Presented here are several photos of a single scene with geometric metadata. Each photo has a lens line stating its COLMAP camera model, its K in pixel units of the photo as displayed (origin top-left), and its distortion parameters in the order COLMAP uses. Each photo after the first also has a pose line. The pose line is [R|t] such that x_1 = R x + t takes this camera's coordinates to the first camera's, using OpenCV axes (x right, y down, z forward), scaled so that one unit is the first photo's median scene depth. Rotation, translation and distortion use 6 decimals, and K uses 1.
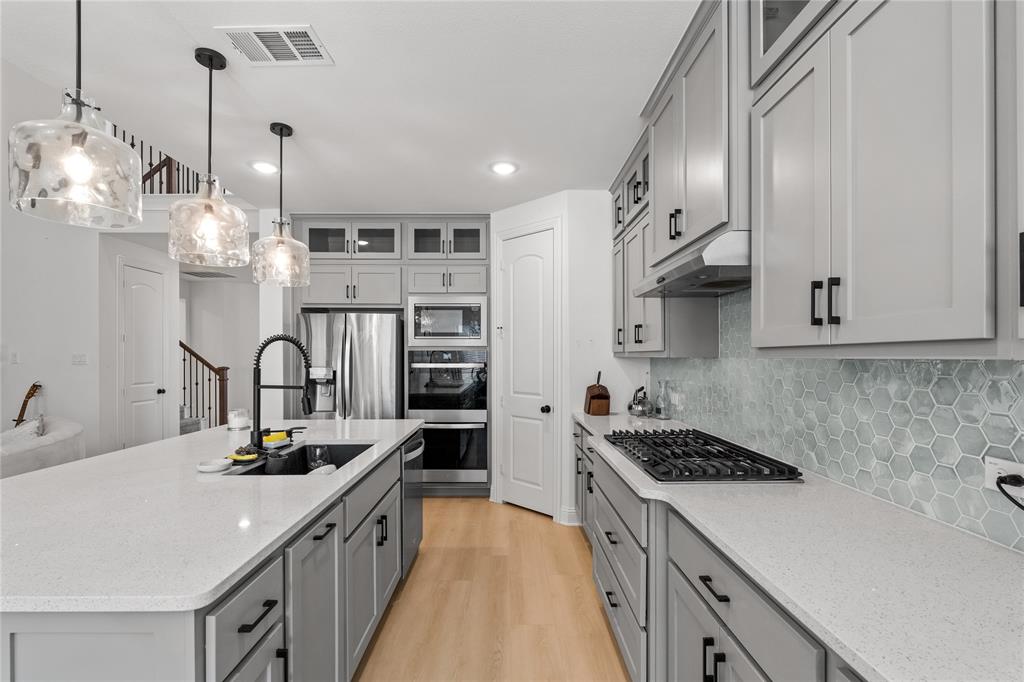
lens RADIAL K [[461.3, 0, 510.1], [0, 461.3, 355.1], [0, 0, 1]] dist [-0.000204, -0.000161]
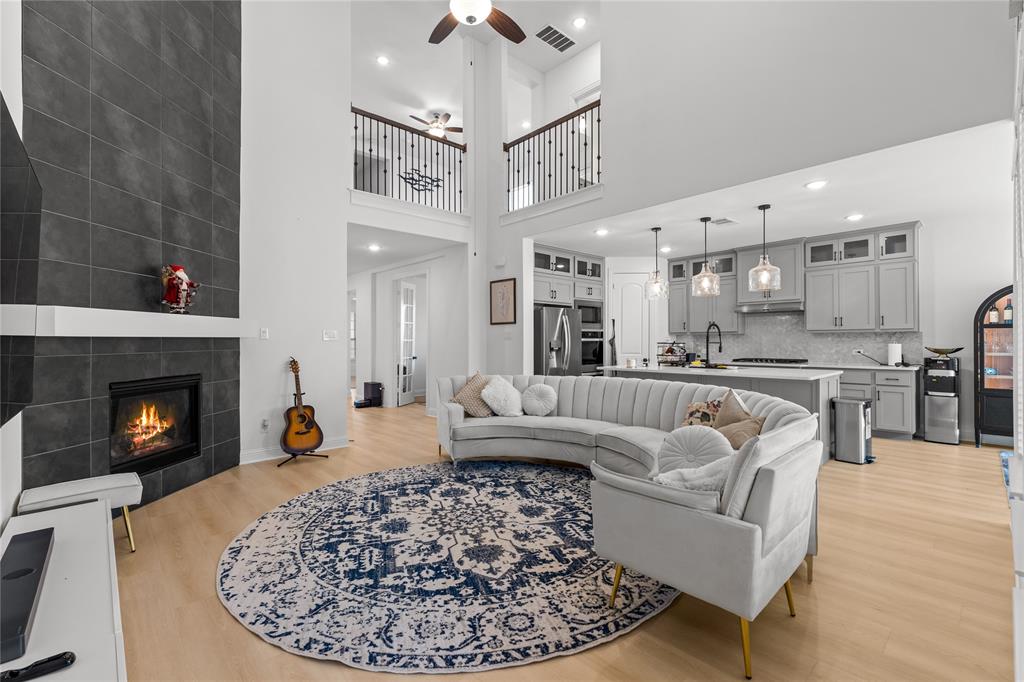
lens RADIAL K [[451.2, 0, 508.7], [0, 451.2, 337.3], [0, 0, 1]] dist [-0.008128, 0.001085]
pose [[0.744822, 0.003513, 0.667254, -1.527073], [0.002721, 0.999962, -0.008302, 0.026653], [-0.667258, 0.007999, 0.744784, -0.081784]]
